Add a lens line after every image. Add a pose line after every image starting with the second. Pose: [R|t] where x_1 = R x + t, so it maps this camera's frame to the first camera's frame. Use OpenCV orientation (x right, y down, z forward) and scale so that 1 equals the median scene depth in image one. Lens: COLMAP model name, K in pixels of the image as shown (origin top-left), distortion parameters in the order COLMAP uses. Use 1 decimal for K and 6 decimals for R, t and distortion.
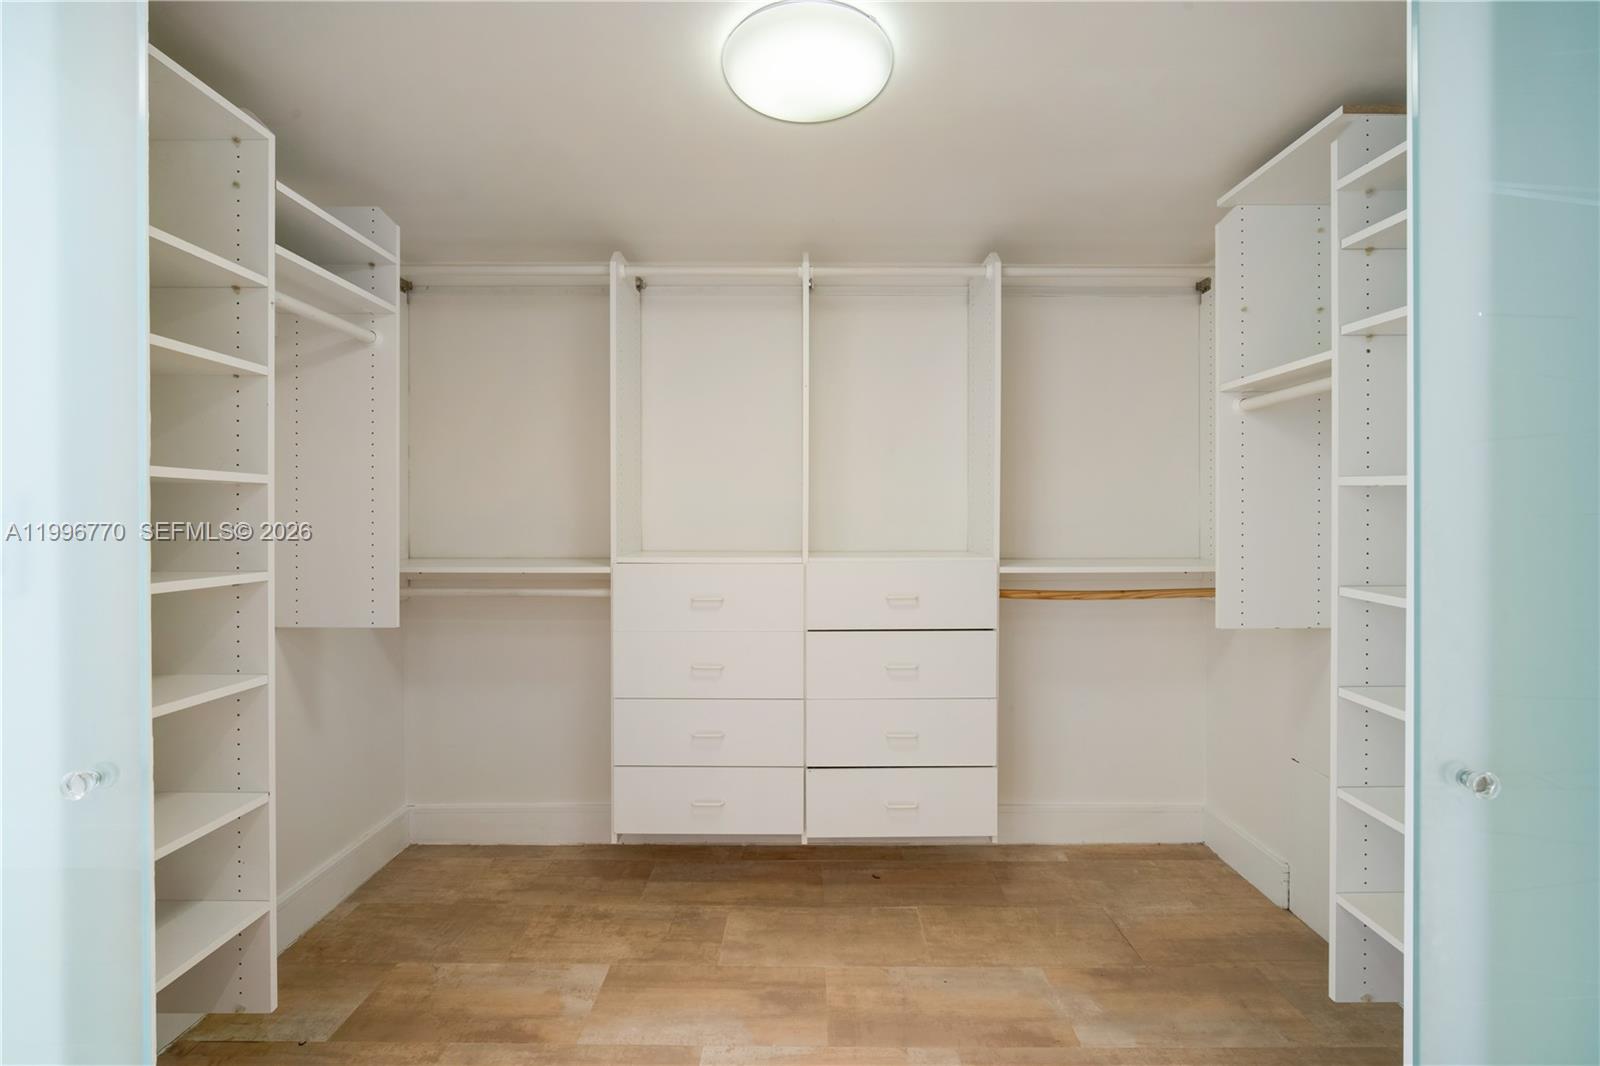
lens RADIAL K [[697.1, 0, 804.2], [0, 697.1, 519.8], [0, 0, 1]] dist [-0.013388, 0.004320]
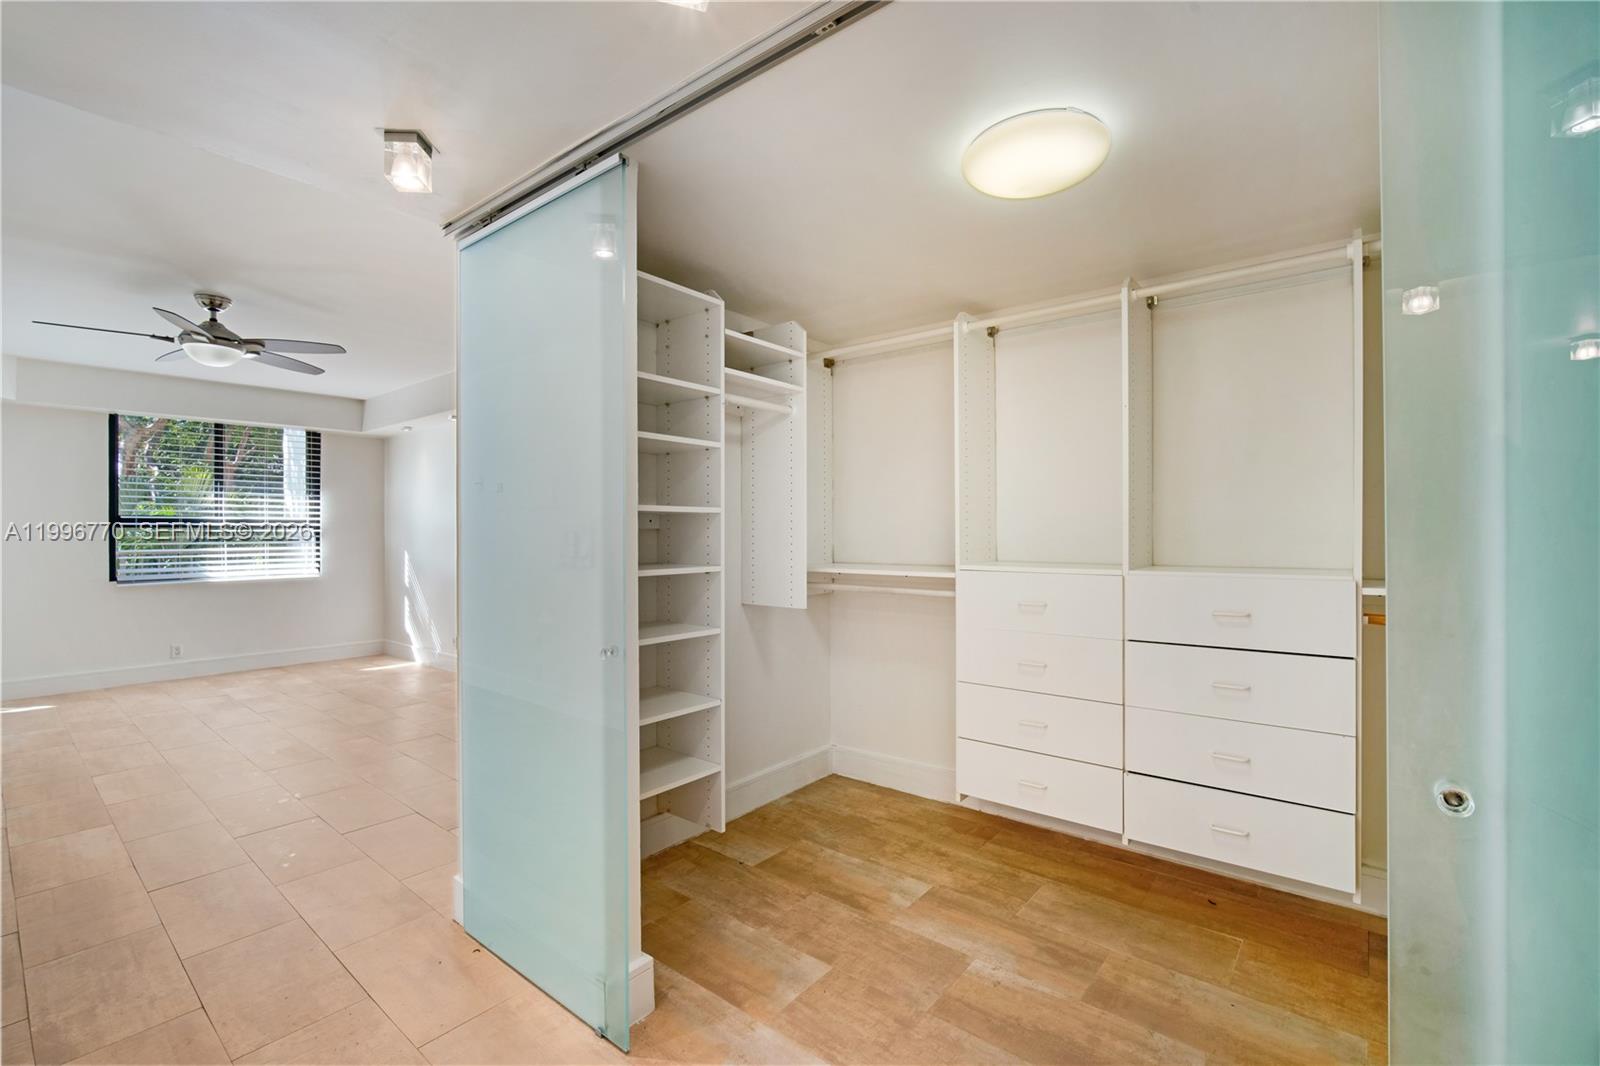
lens RADIAL K [[697.1, 0, 806.2], [0, 697.1, 531.8], [0, 0, 1]] dist [-0.013388, 0.004320]
pose [[0.781188, -0.003466, -0.624286, 0.319231], [0.001637, 0.999993, -0.003503, -0.000602], [0.624294, 0.001714, 0.781188, -0.130750]]
